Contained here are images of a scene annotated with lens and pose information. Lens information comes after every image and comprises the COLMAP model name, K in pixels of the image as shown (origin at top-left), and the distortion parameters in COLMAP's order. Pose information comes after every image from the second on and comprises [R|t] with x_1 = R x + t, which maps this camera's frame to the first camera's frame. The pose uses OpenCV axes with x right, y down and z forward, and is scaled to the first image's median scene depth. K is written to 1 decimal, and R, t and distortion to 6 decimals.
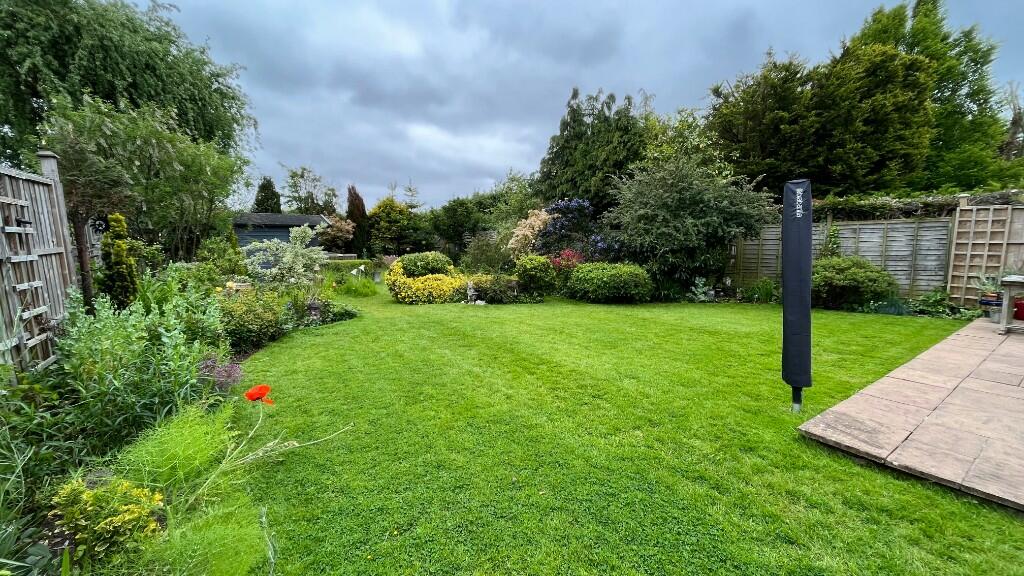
lens RADIAL K [[412.8, 0, 511.8], [0, 412.8, 289.8], [0, 0, 1]] dist [-0.003155, -0.000923]
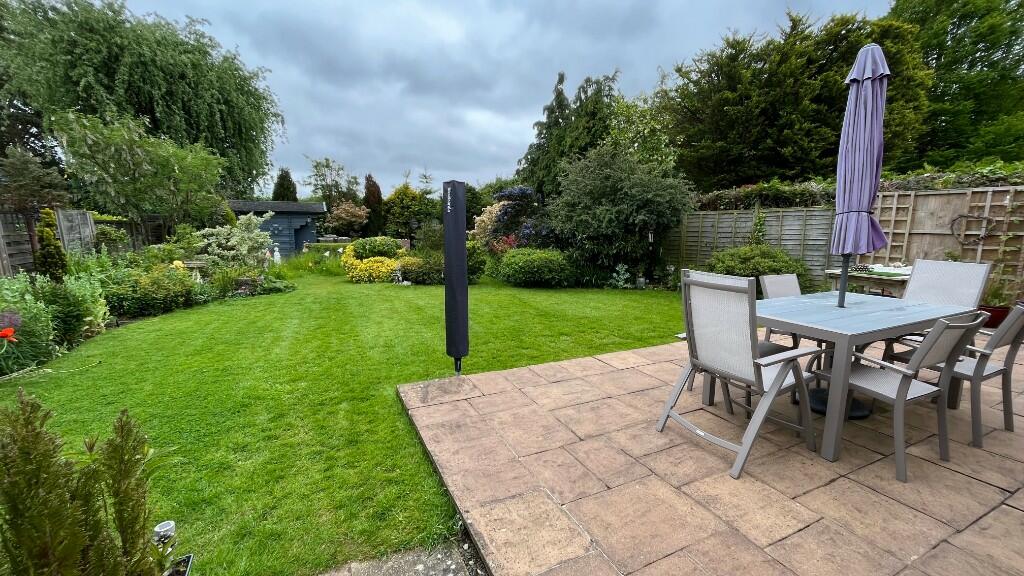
lens RADIAL K [[412.8, 0, 512.6], [0, 412.8, 291.1], [0, 0, 1]] dist [-0.003155, -0.000923]
pose [[0.986488, 0.029073, -0.161232, 0.318367], [-0.022158, 0.998763, 0.044521, -0.003001], [0.162327, -0.040347, 0.985912, -0.040210]]
